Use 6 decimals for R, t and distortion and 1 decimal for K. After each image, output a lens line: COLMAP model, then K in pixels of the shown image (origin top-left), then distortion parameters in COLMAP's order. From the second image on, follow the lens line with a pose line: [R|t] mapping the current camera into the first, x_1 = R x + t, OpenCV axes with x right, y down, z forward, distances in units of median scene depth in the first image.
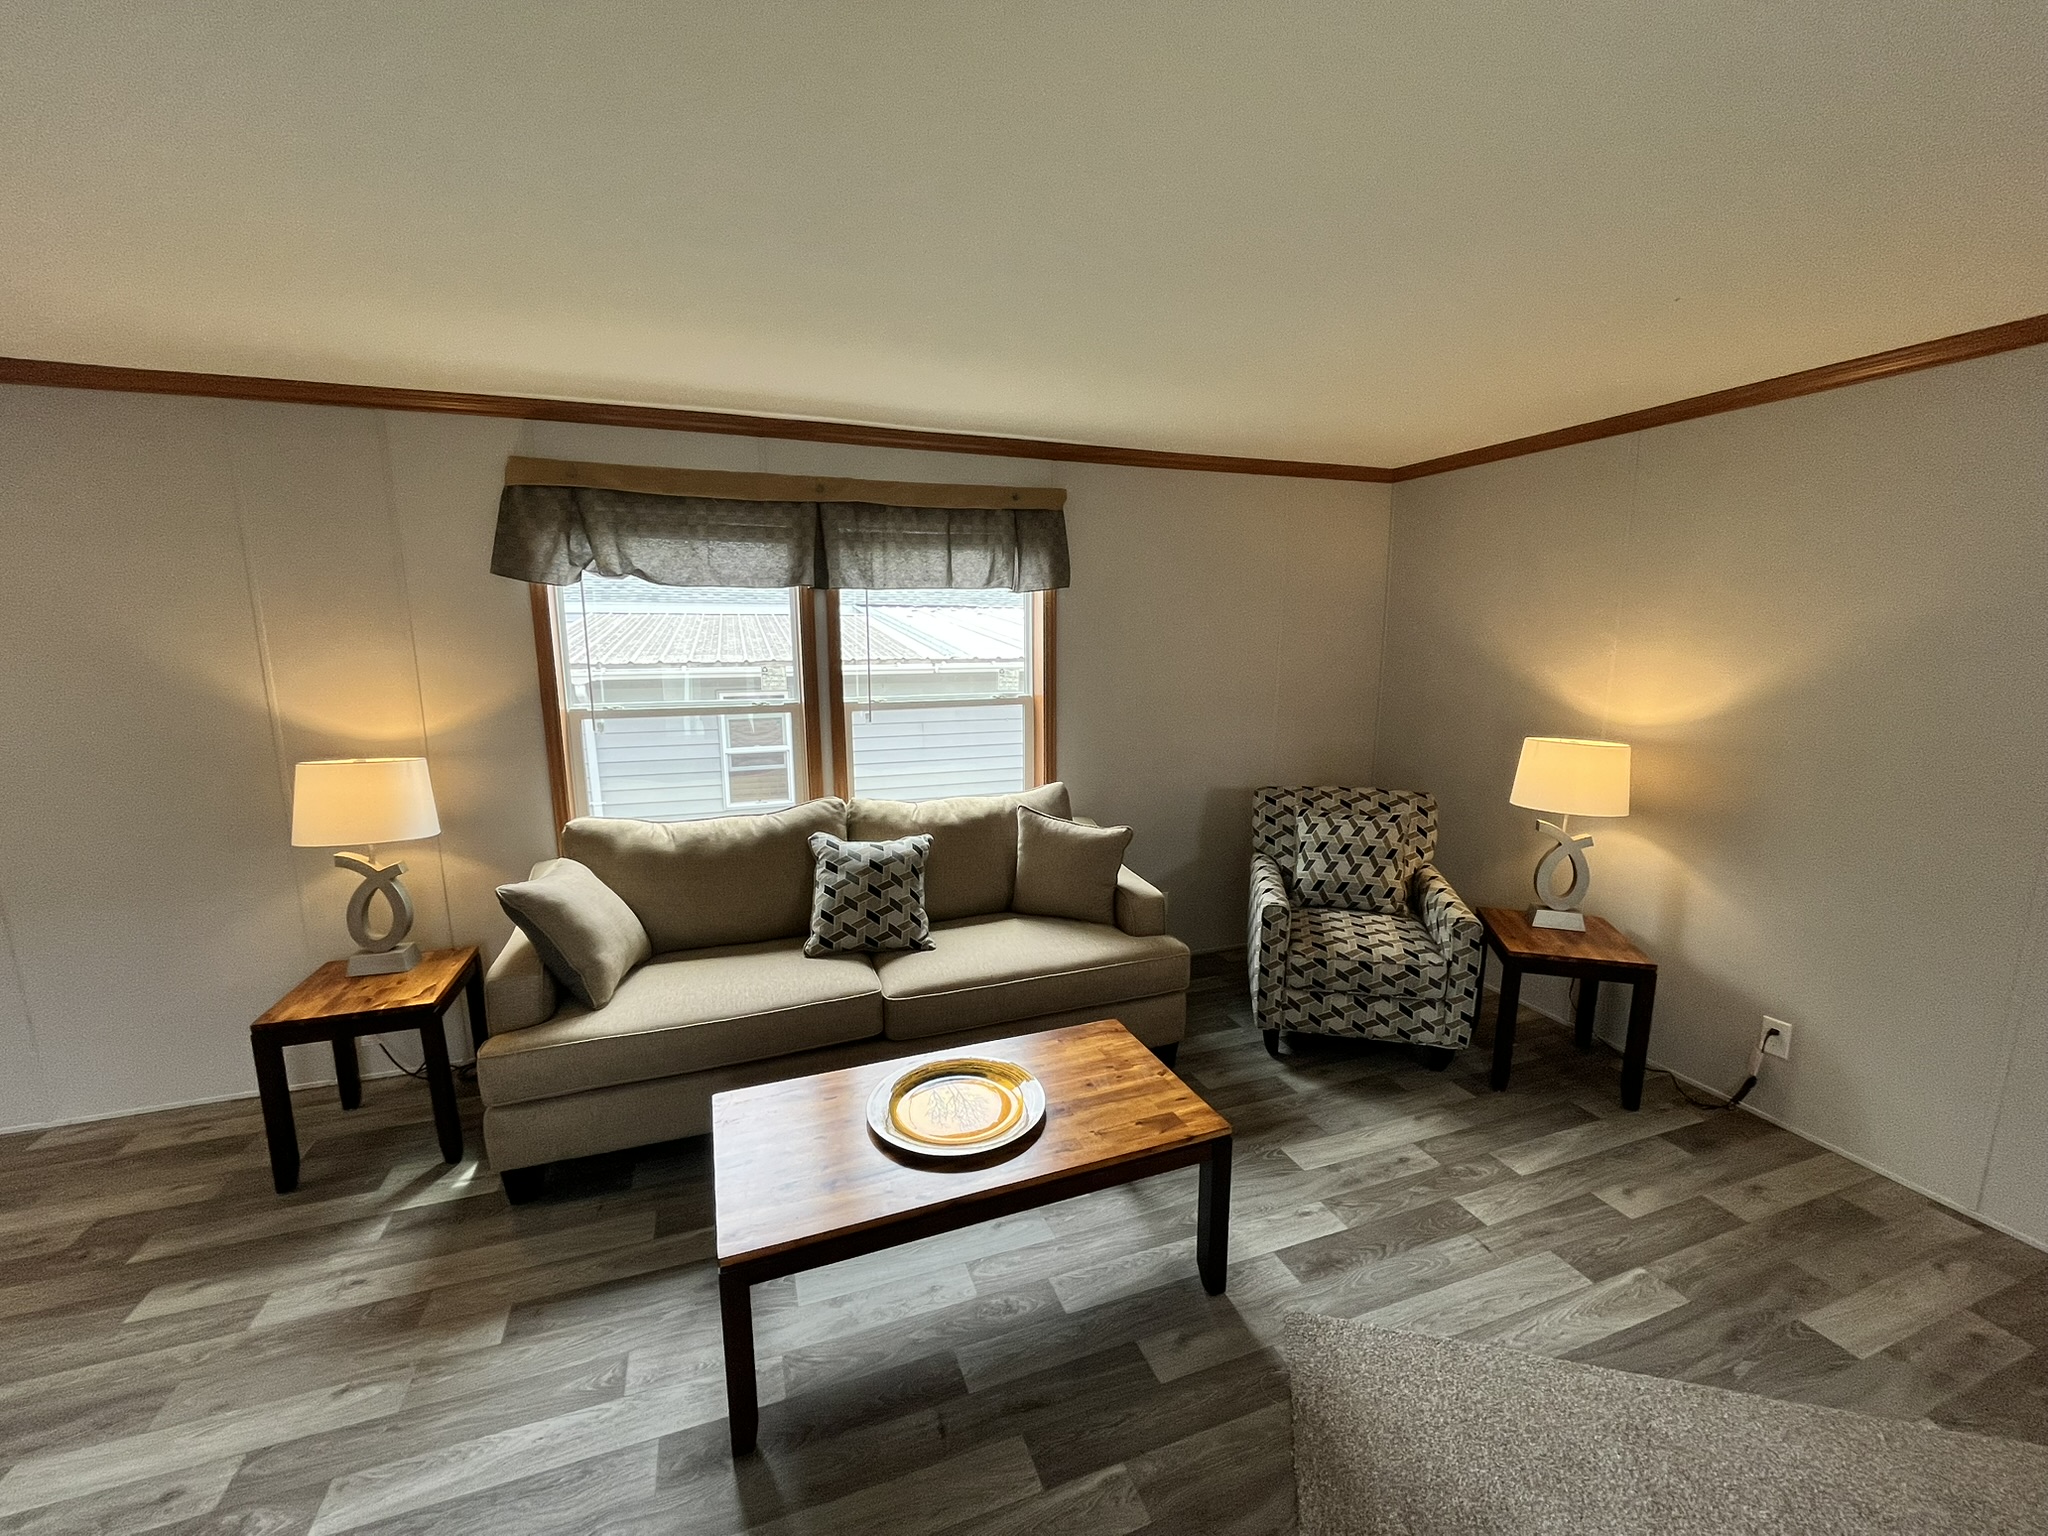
lens RADIAL K [[831.6, 0, 1010.7], [0, 831.6, 772.5], [0, 0, 1]] dist [0.000201, -0.001815]
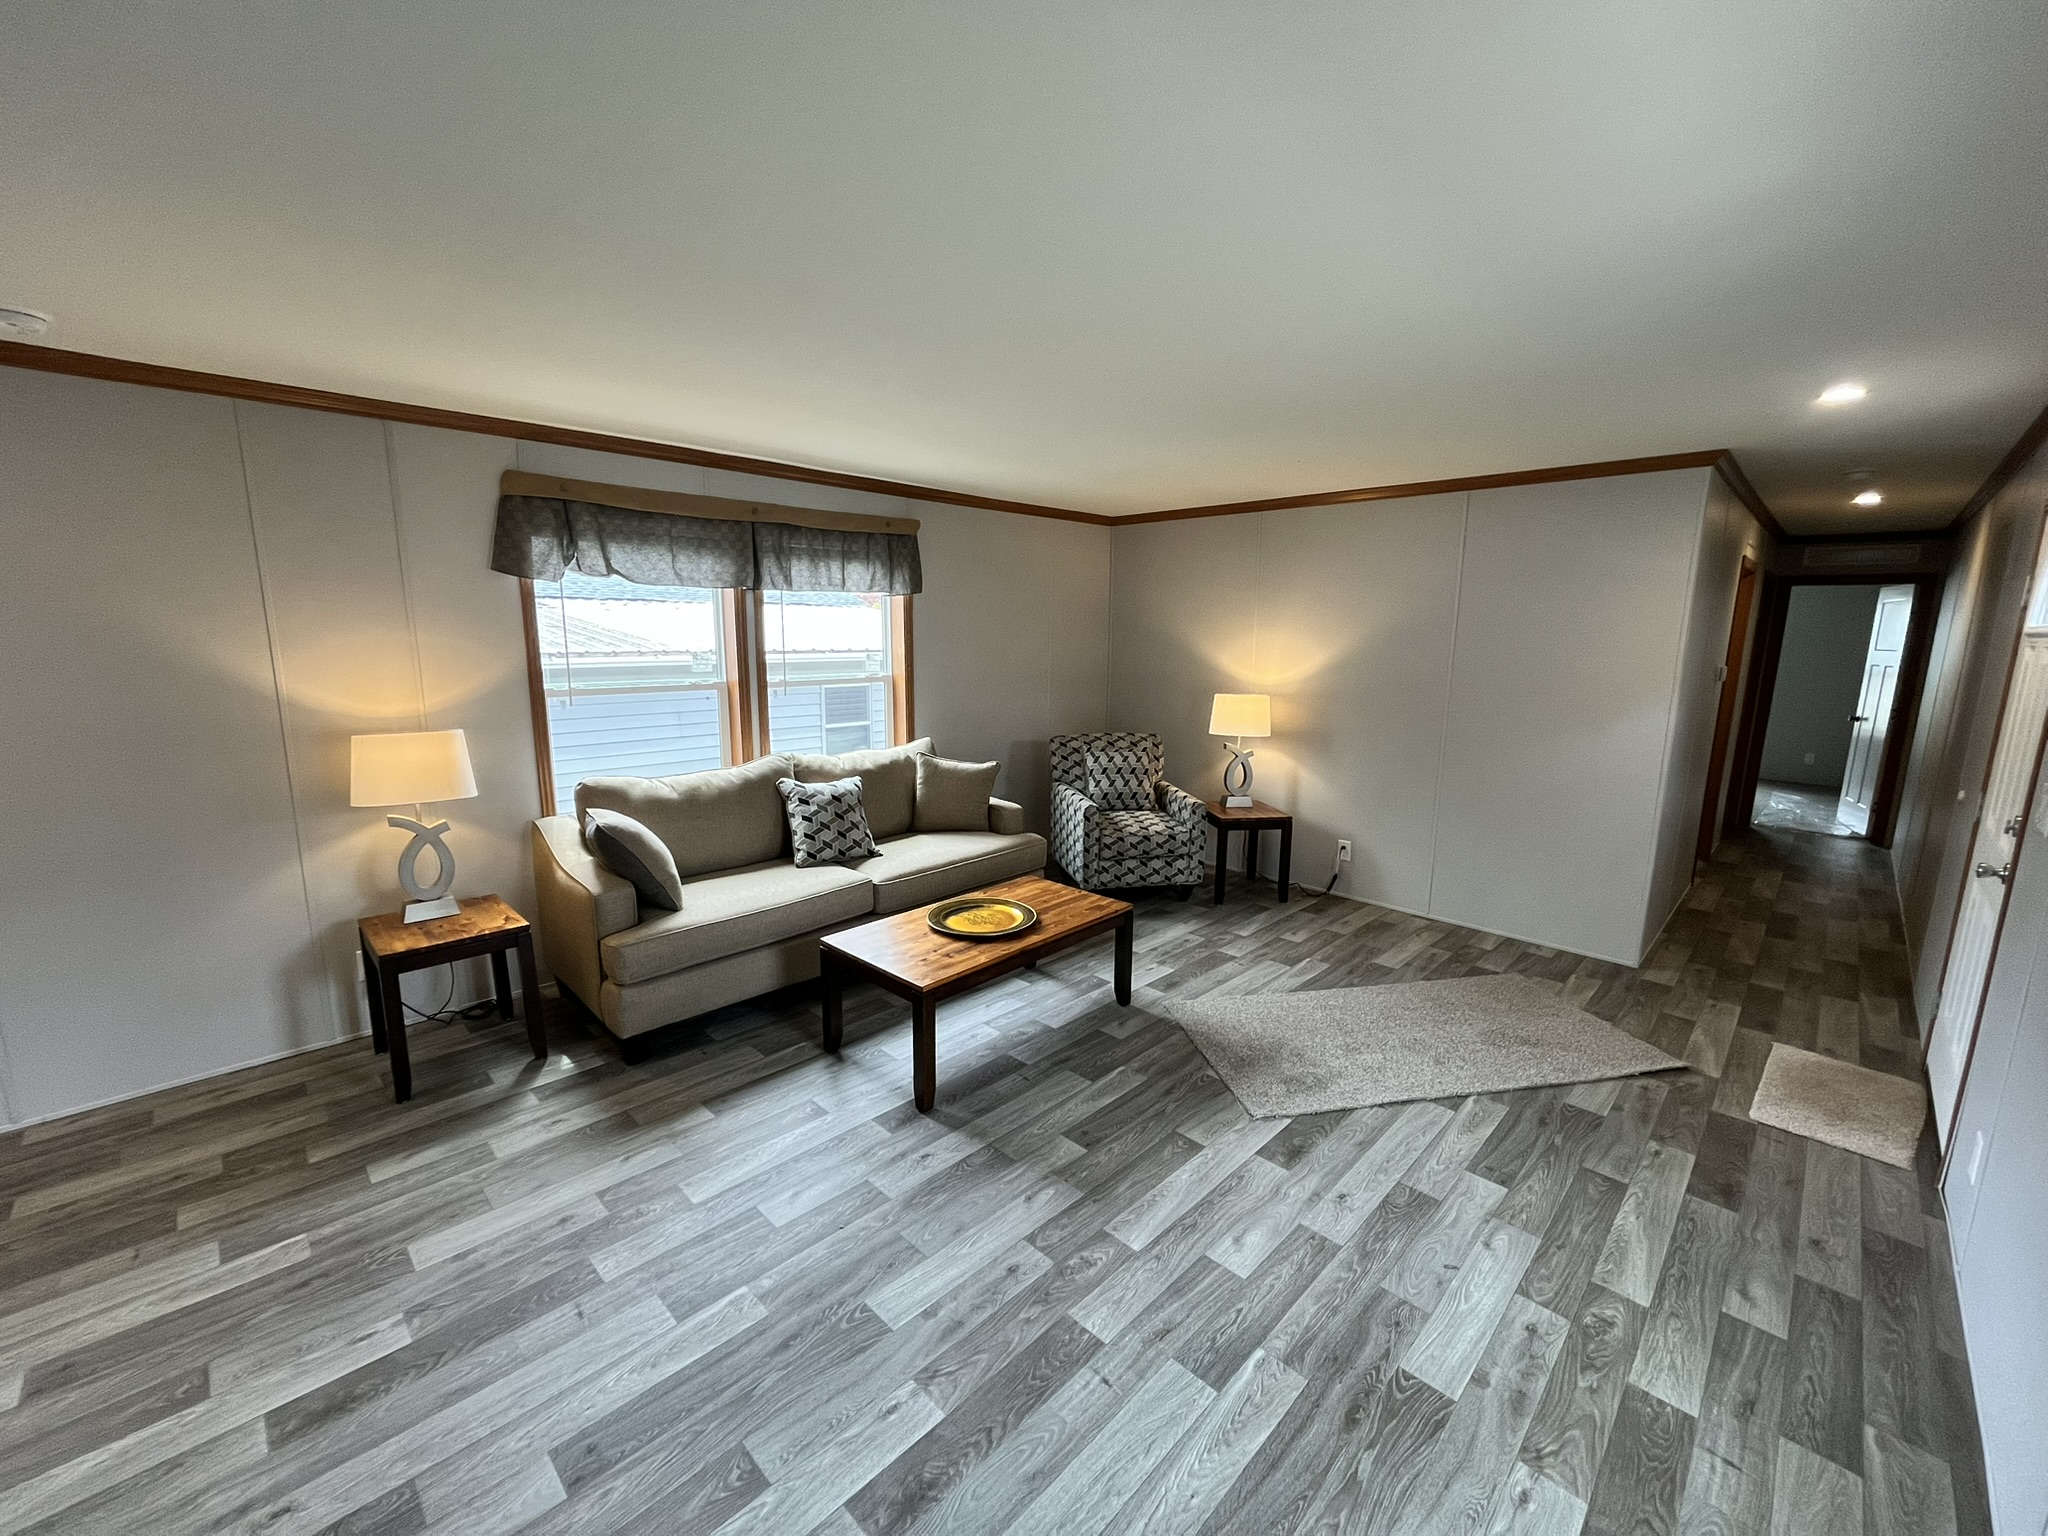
lens RADIAL K [[831.6, 0, 1020.3], [0, 831.6, 762.0], [0, 0, 1]] dist [0.000201, -0.001815]
pose [[0.905055, -0.057260, 0.421421, -0.452340], [0.060695, 0.998142, 0.005273, 0.064175], [-0.420941, 0.020806, 0.906850, -0.342564]]
